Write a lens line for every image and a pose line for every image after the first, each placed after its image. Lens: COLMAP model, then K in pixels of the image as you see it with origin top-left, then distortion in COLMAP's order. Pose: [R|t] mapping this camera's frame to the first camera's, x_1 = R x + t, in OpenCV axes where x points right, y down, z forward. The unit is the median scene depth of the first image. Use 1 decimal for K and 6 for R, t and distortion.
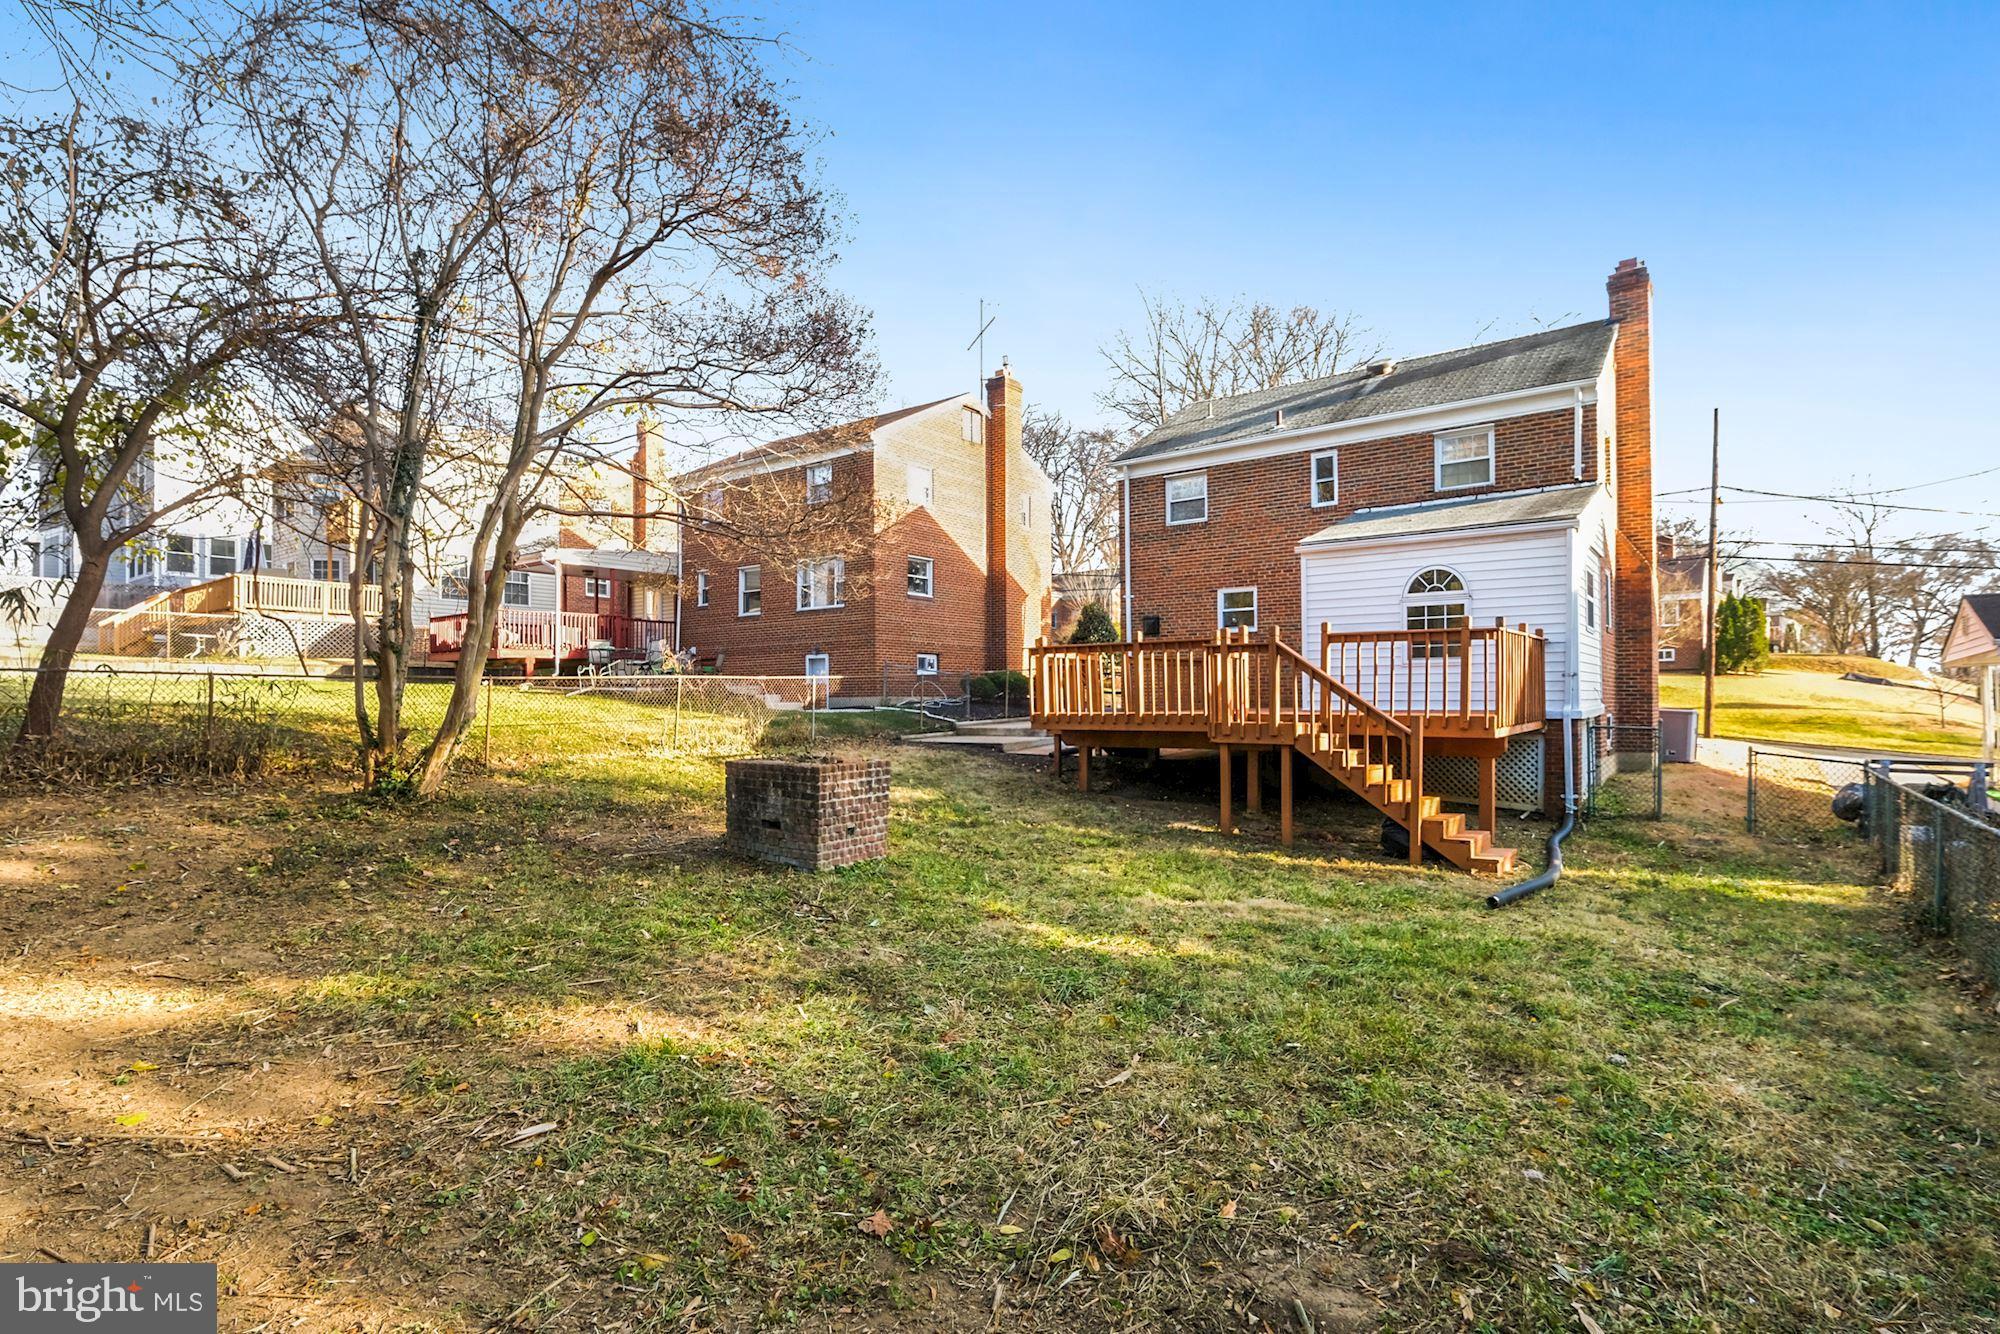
lens RADIAL K [[919.6, 0, 1005.4], [0, 919.6, 646.9], [0, 0, 1]] dist [0.000990, -0.000229]
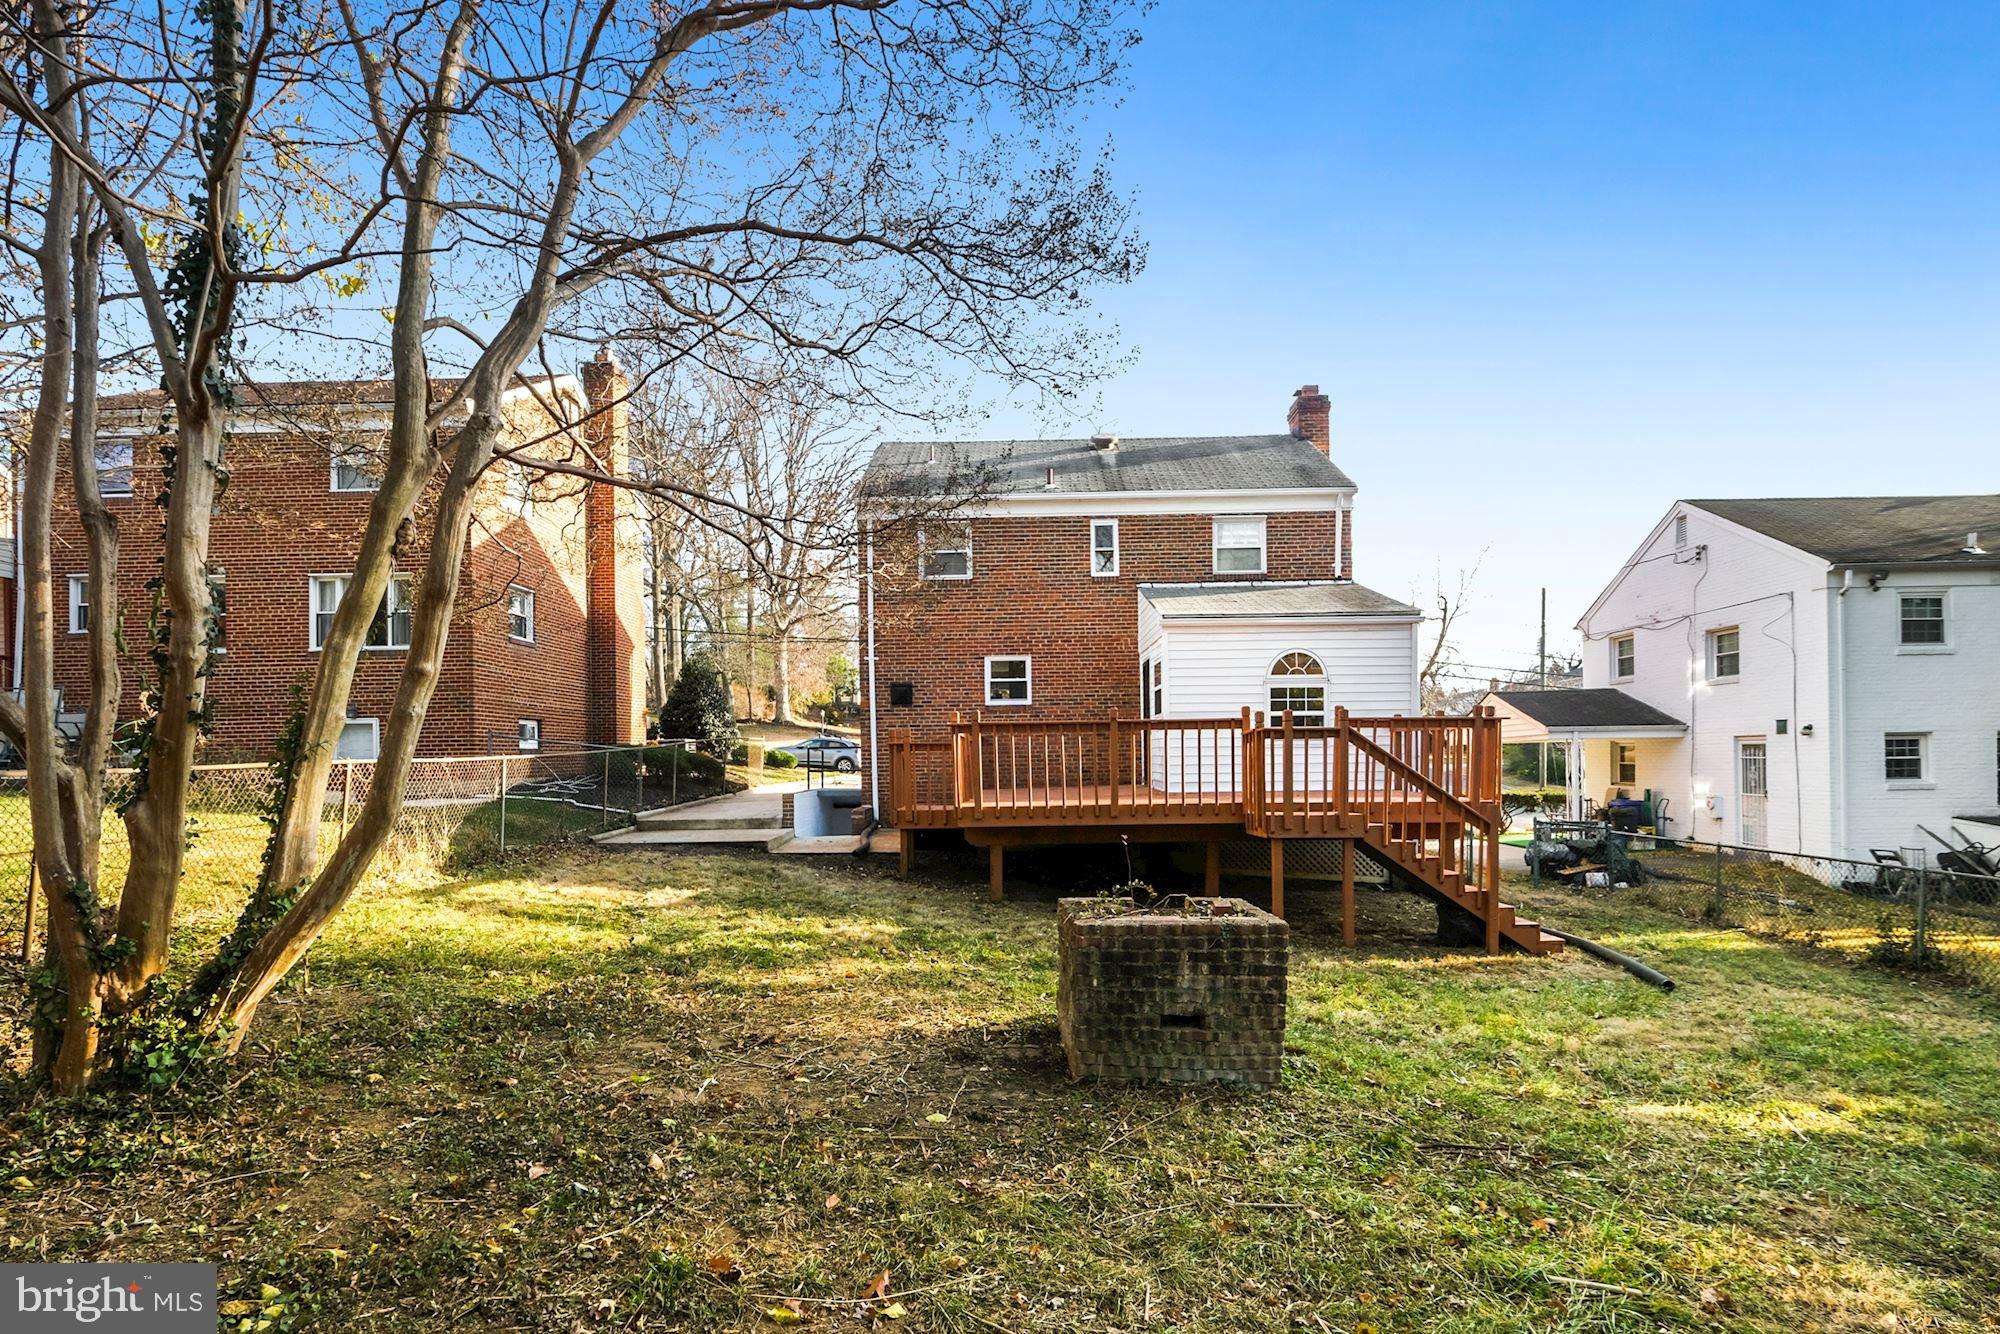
lens RADIAL K [[973.7, 0, 999.9], [0, 973.7, 708.0], [0, 0, 1]] dist [0.002182, 0.000320]
pose [[0.828539, 0.022847, 0.559465, -0.331552], [-0.022139, 0.999723, -0.008039, -0.005654], [-0.559493, -0.005726, 0.828815, 0.234568]]
